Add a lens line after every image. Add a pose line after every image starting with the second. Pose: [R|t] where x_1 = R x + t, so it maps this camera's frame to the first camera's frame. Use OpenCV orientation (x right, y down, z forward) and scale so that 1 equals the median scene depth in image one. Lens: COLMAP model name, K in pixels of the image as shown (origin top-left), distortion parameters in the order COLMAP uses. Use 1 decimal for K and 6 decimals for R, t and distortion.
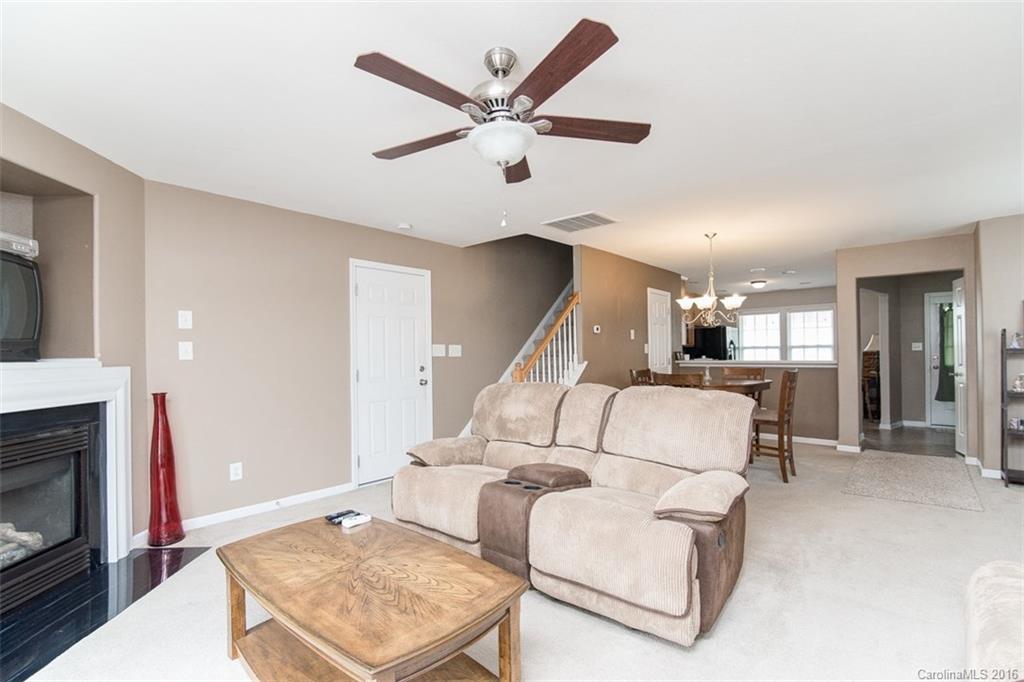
lens RADIAL K [[473.7, 0, 518.2], [0, 473.7, 347.7], [0, 0, 1]] dist [-0.021612, 0.001658]
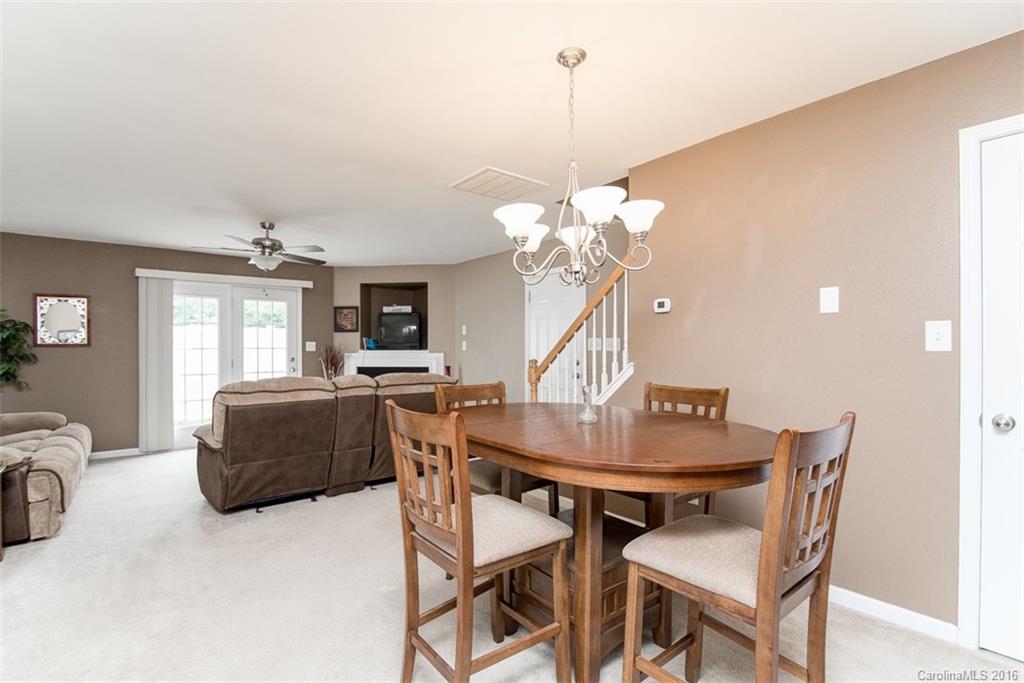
lens RADIAL K [[473.7, 0, 509.7], [0, 473.7, 345.9], [0, 0, 1]] dist [-0.021612, 0.001658]
pose [[-0.170002, 0.004367, -0.985434, 1.301055], [0.015274, 0.999882, 0.001796, 0.007031], [0.985325, -0.014746, -0.170049, 1.630102]]
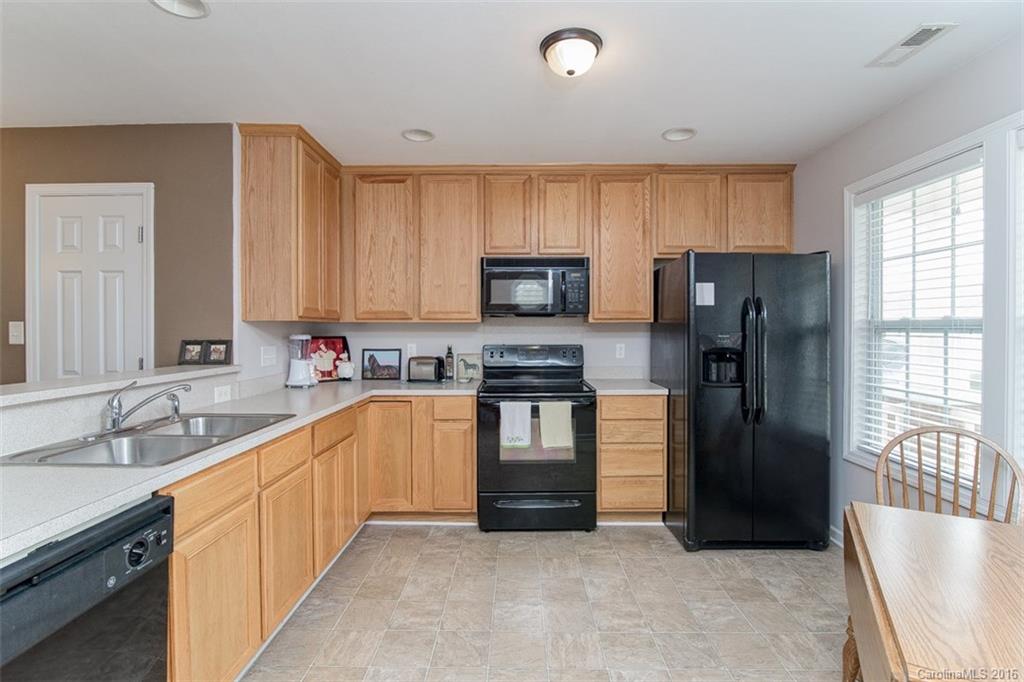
lens RADIAL K [[473.7, 0, 505.6], [0, 473.7, 334.2], [0, 0, 1]] dist [-0.021612, 0.001658]
pose [[0.643713, 0.017323, -0.765071, 1.803484], [0.004814, 0.999632, 0.026684, -0.012239], [0.765252, -0.020859, 0.643393, 2.233872]]
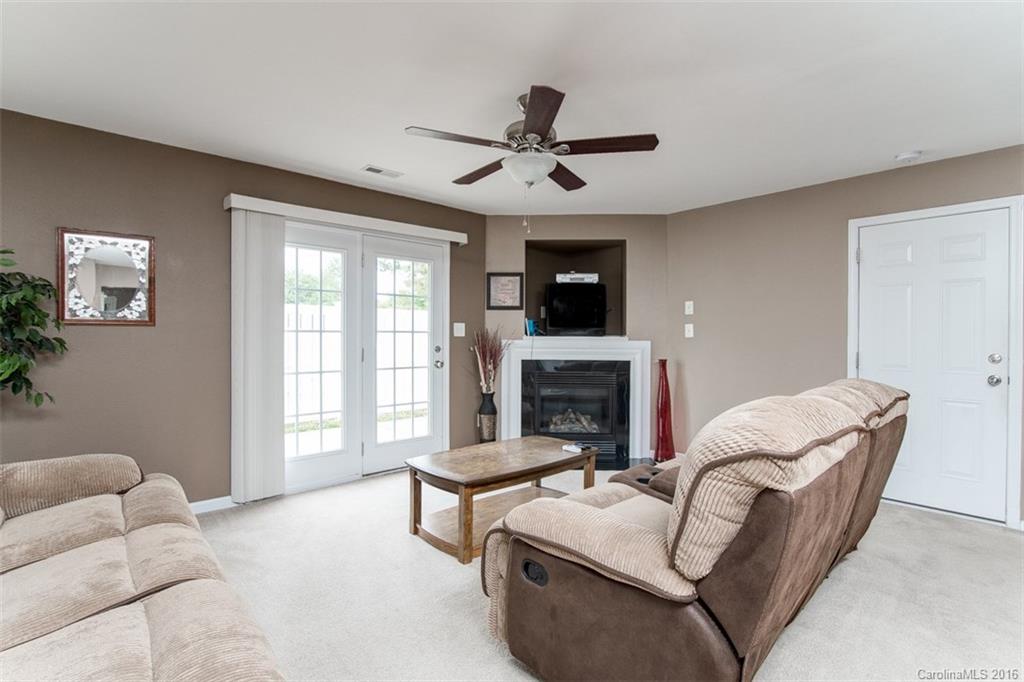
lens RADIAL K [[473.7, 0, 509.8], [0, 473.7, 339.1], [0, 0, 1]] dist [-0.021612, 0.001658]
pose [[-0.127893, 0.015233, -0.991671, 0.767264], [0.006230, 0.999875, 0.014556, 0.007977], [0.991768, -0.004316, -0.127972, 0.702715]]
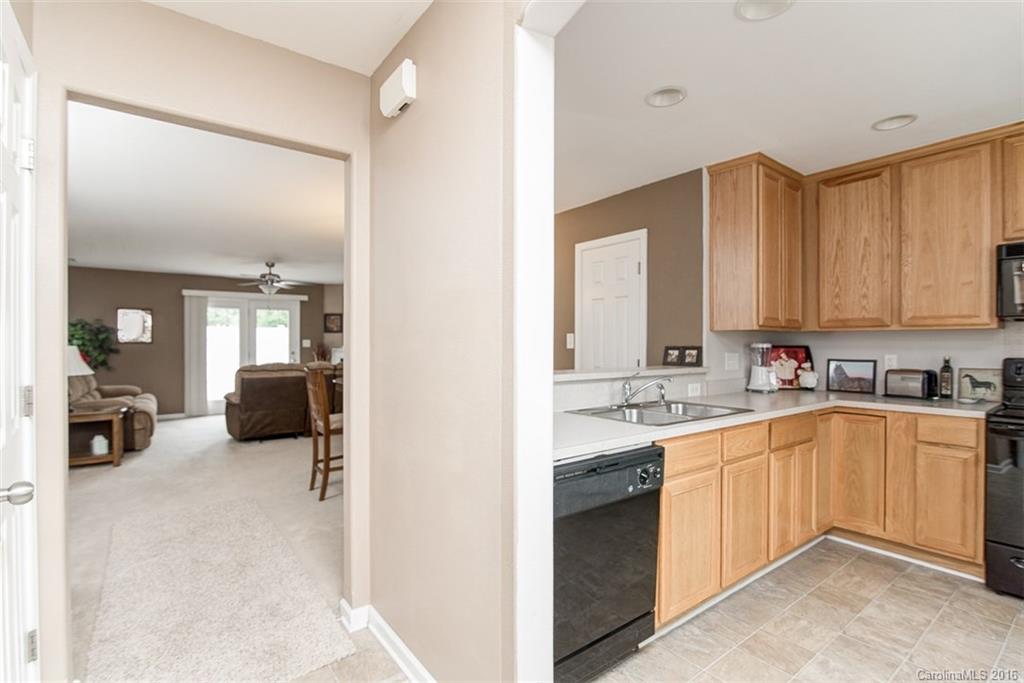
lens RADIAL K [[473.7, 0, 511.3], [0, 473.7, 345.0], [0, 0, 1]] dist [-0.021612, 0.001658]
pose [[-0.204463, 0.009455, -0.978829, 1.928541], [0.012097, 0.999901, 0.007132, 0.002985], [0.978800, -0.010382, -0.204557, 2.205918]]
